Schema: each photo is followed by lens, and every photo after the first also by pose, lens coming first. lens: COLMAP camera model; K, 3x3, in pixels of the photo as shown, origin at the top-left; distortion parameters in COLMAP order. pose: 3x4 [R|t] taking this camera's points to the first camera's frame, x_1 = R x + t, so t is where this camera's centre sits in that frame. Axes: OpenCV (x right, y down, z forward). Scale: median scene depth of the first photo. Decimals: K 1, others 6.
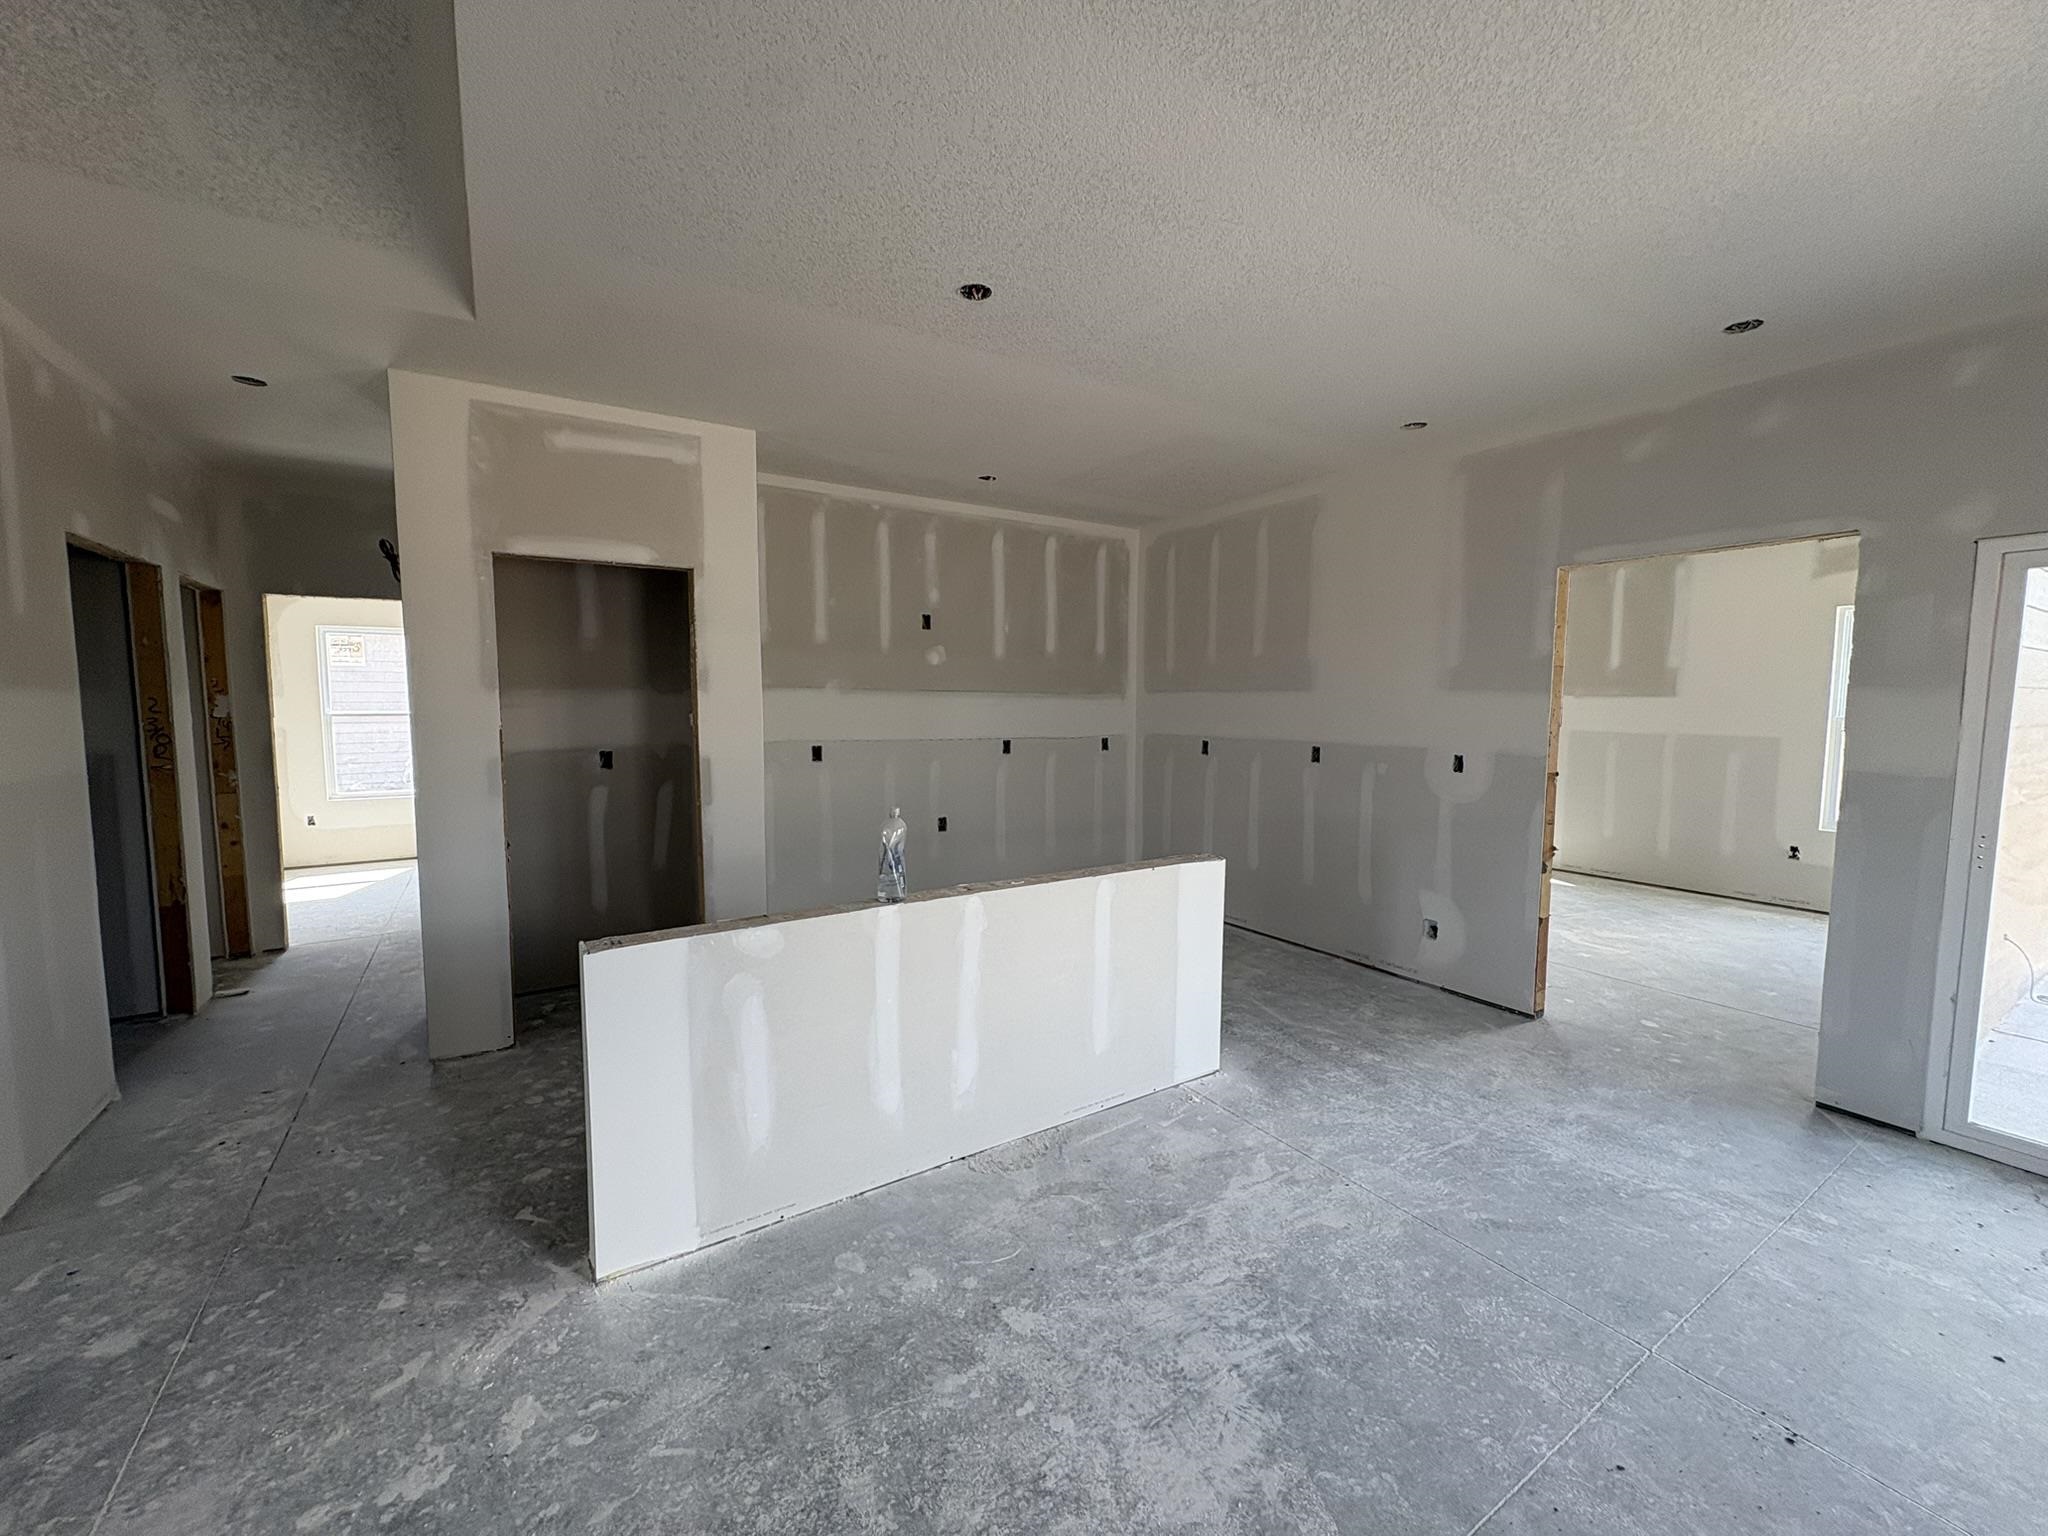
lens RADIAL K [[818.3, 0, 1025.7], [0, 818.3, 767.2], [0, 0, 1]] dist [0.000343, 0.000344]
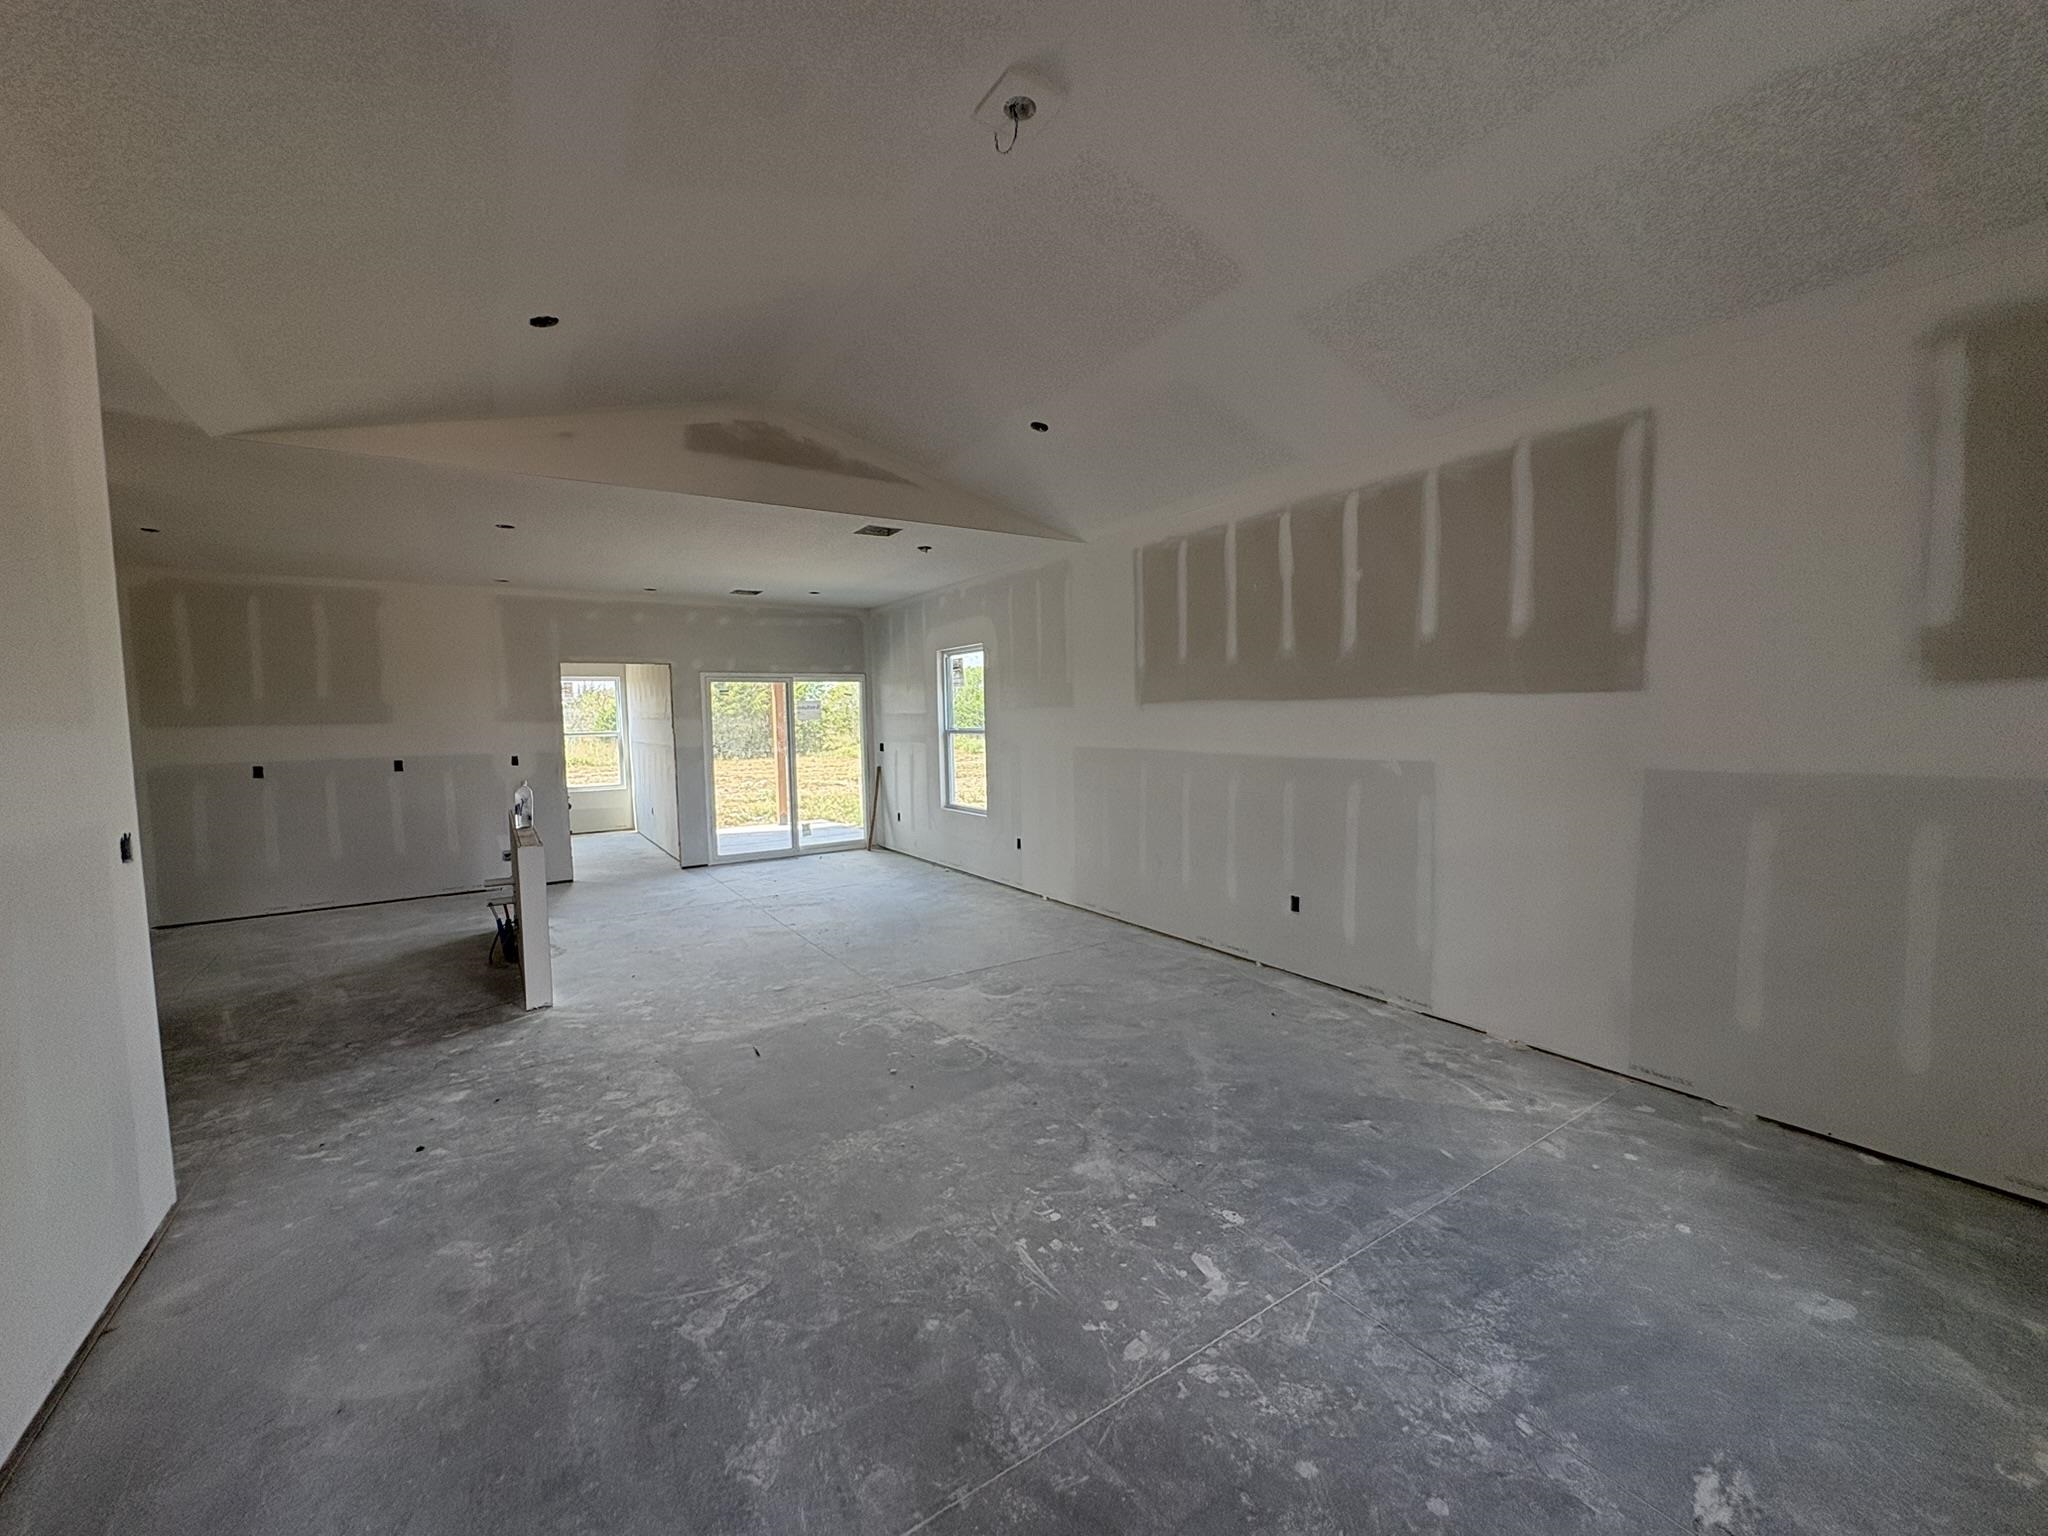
lens RADIAL K [[818.3, 0, 1025.7], [0, 818.3, 767.2], [0, 0, 1]] dist [0.000343, 0.000344]
pose [[-0.014083, -0.066425, 0.997692, -1.731473], [0.104132, 0.992268, 0.067534, 0.007435], [-0.994464, 0.104842, -0.007057, -0.168017]]
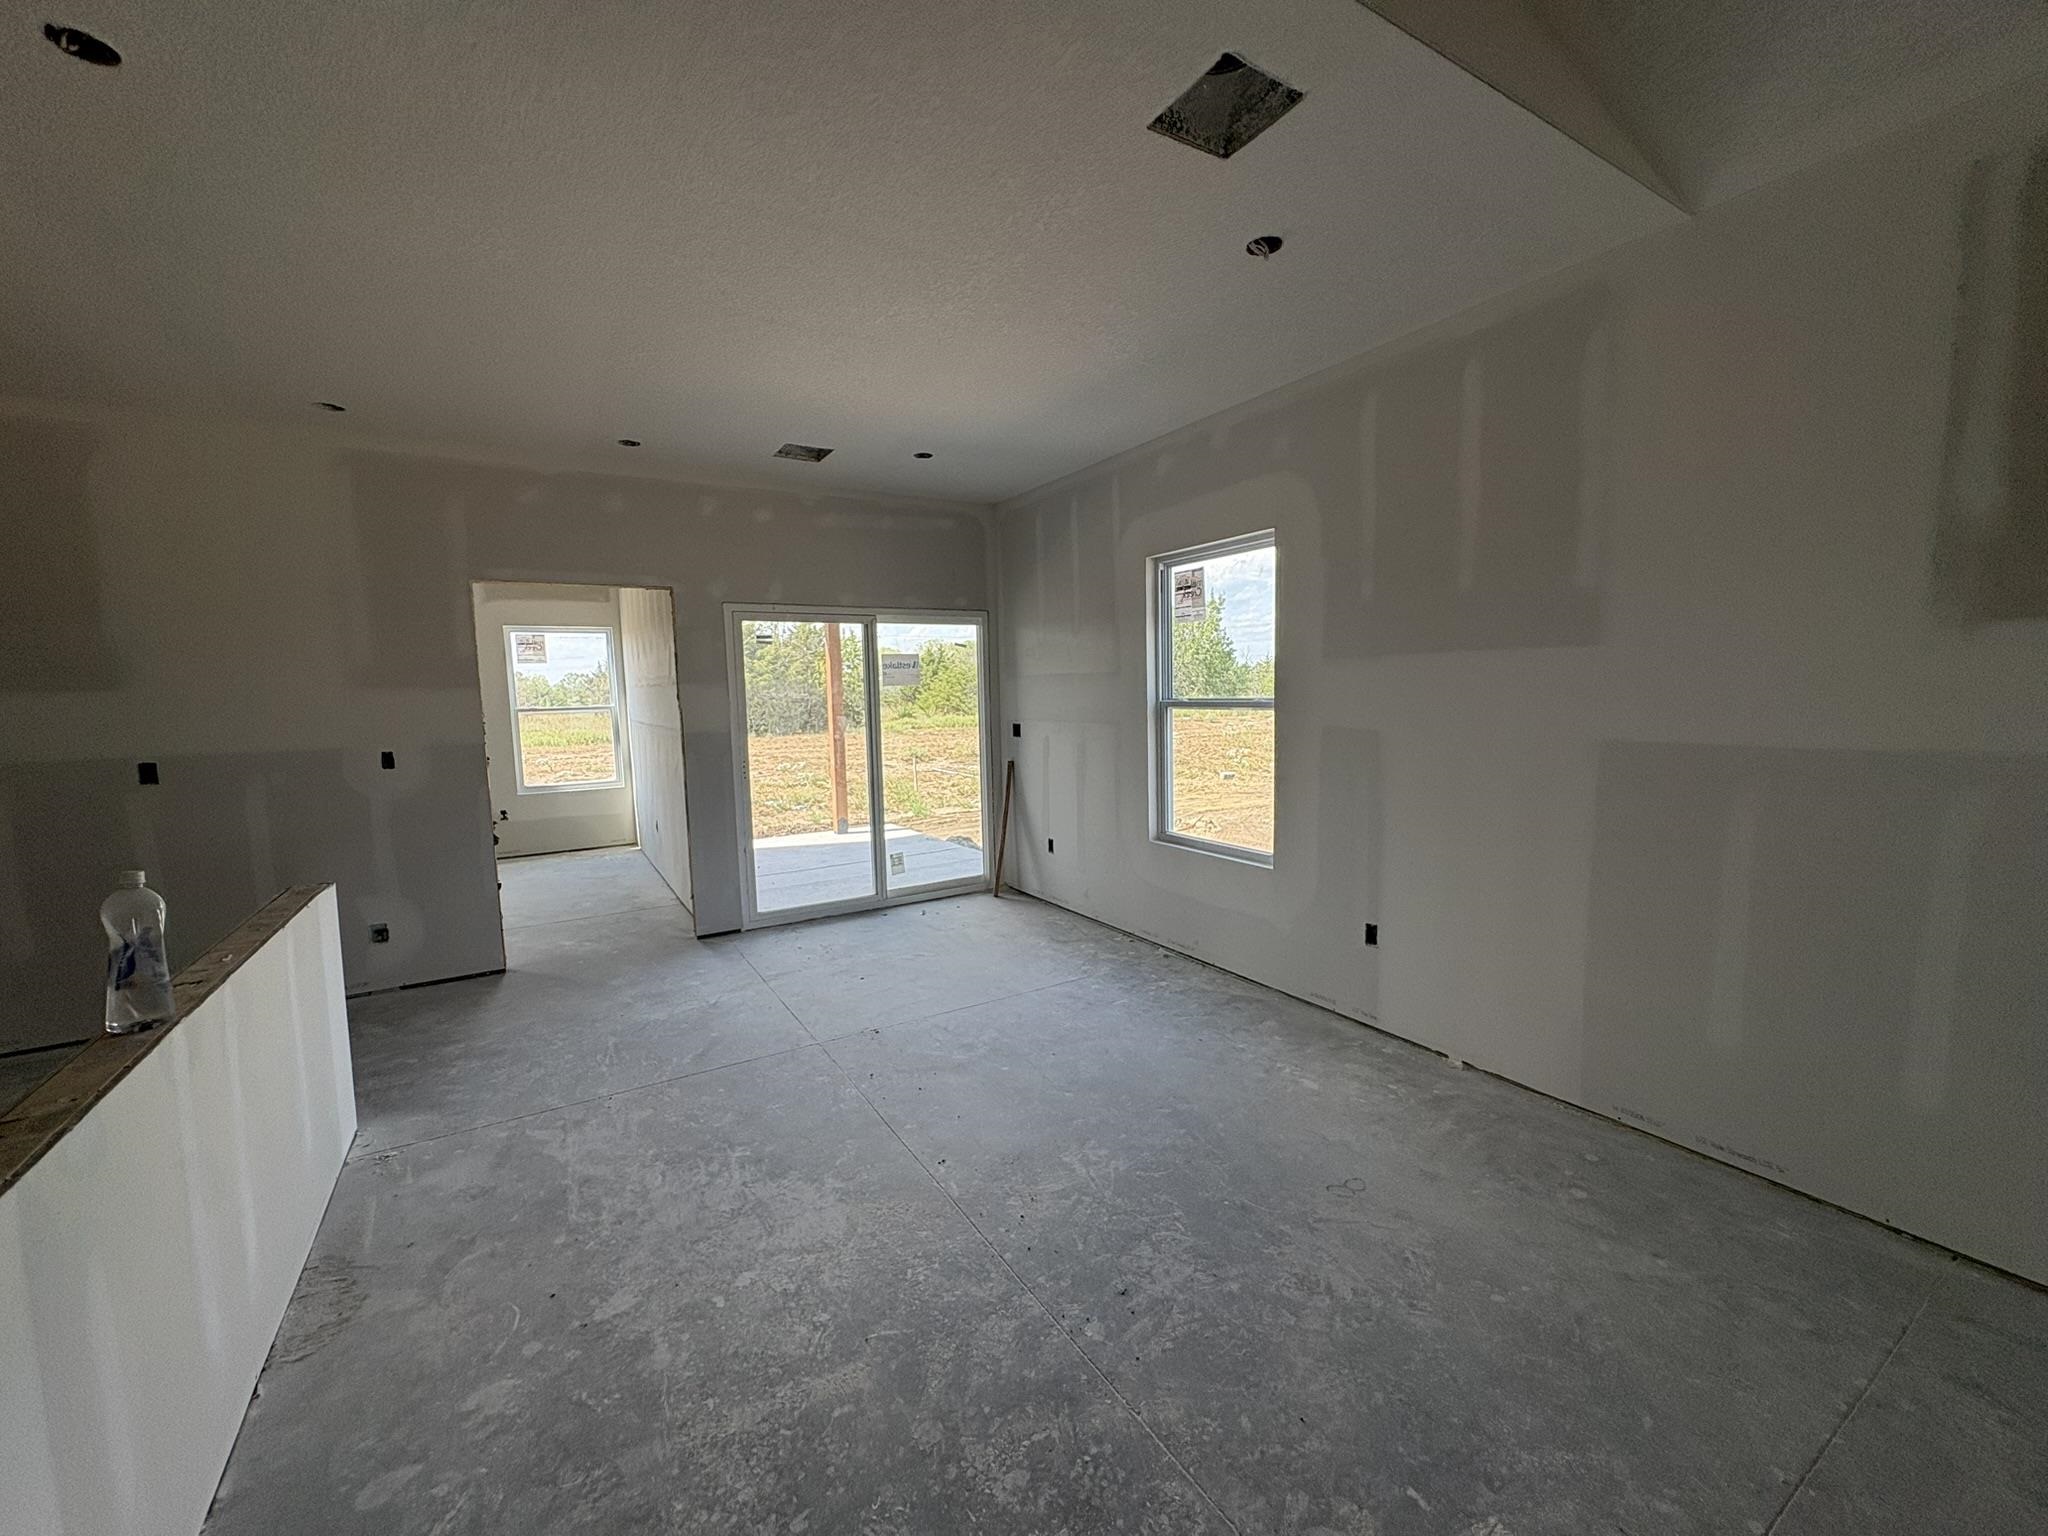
lens RADIAL K [[818.3, 0, 1025.7], [0, 818.3, 767.2], [0, 0, 1]] dist [0.000343, 0.000344]
pose [[0.019873, -0.099330, 0.994856, -0.589561], [0.107395, 0.989507, 0.096650, -0.011638], [-0.994018, 0.104922, 0.030332, 0.256509]]
